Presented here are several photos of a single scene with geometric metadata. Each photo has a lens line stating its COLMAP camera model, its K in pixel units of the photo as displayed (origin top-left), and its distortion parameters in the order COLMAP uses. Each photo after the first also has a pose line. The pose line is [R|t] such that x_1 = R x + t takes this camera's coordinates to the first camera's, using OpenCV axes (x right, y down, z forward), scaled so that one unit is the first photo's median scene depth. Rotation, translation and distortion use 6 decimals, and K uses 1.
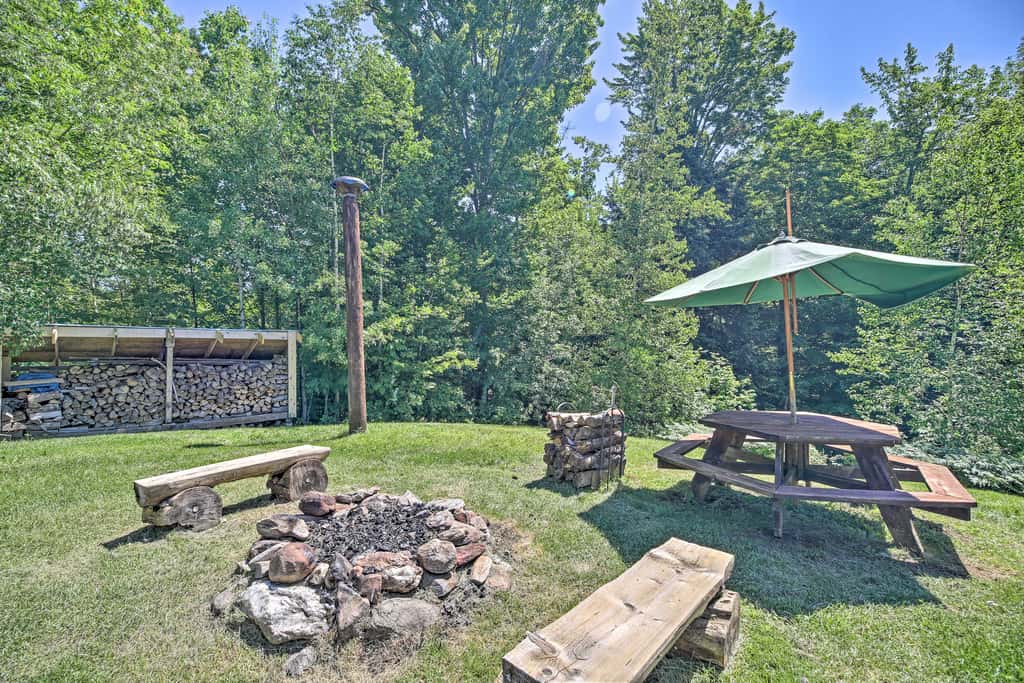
lens RADIAL K [[438.4, 0, 513.7], [0, 438.4, 350.8], [0, 0, 1]] dist [-0.030217, 0.004865]
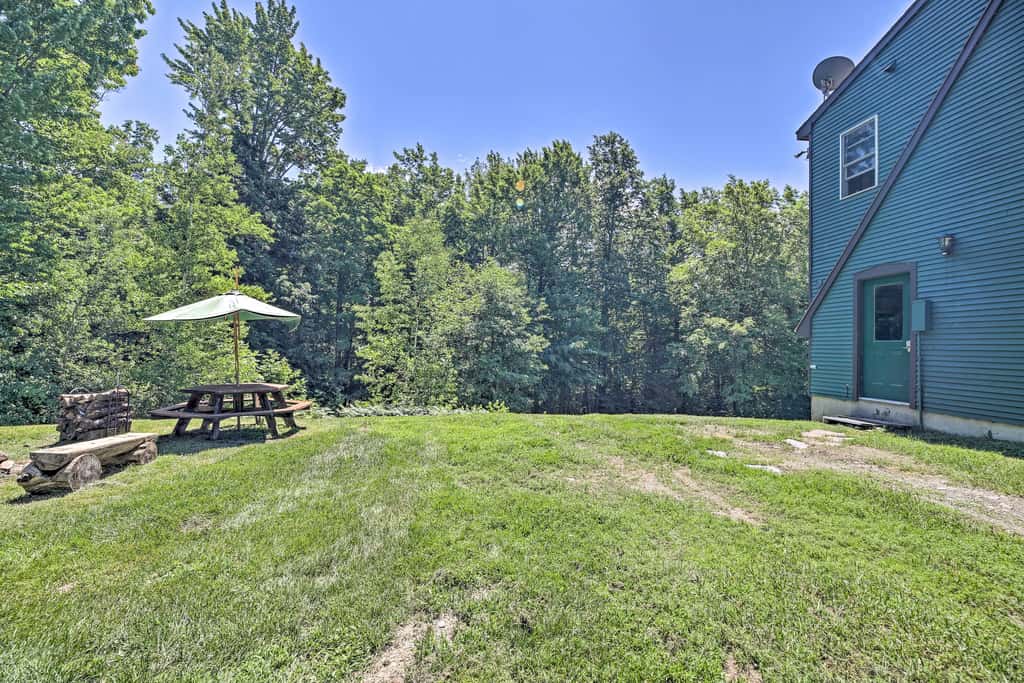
lens RADIAL K [[438.4, 0, 513.7], [0, 438.4, 350.8], [0, 0, 1]] dist [-0.030217, 0.004865]
pose [[0.646208, -0.006626, 0.763133, -0.009527], [-0.001800, 0.999946, 0.010206, -0.006094], [-0.763160, -0.007969, 0.646161, -0.398239]]
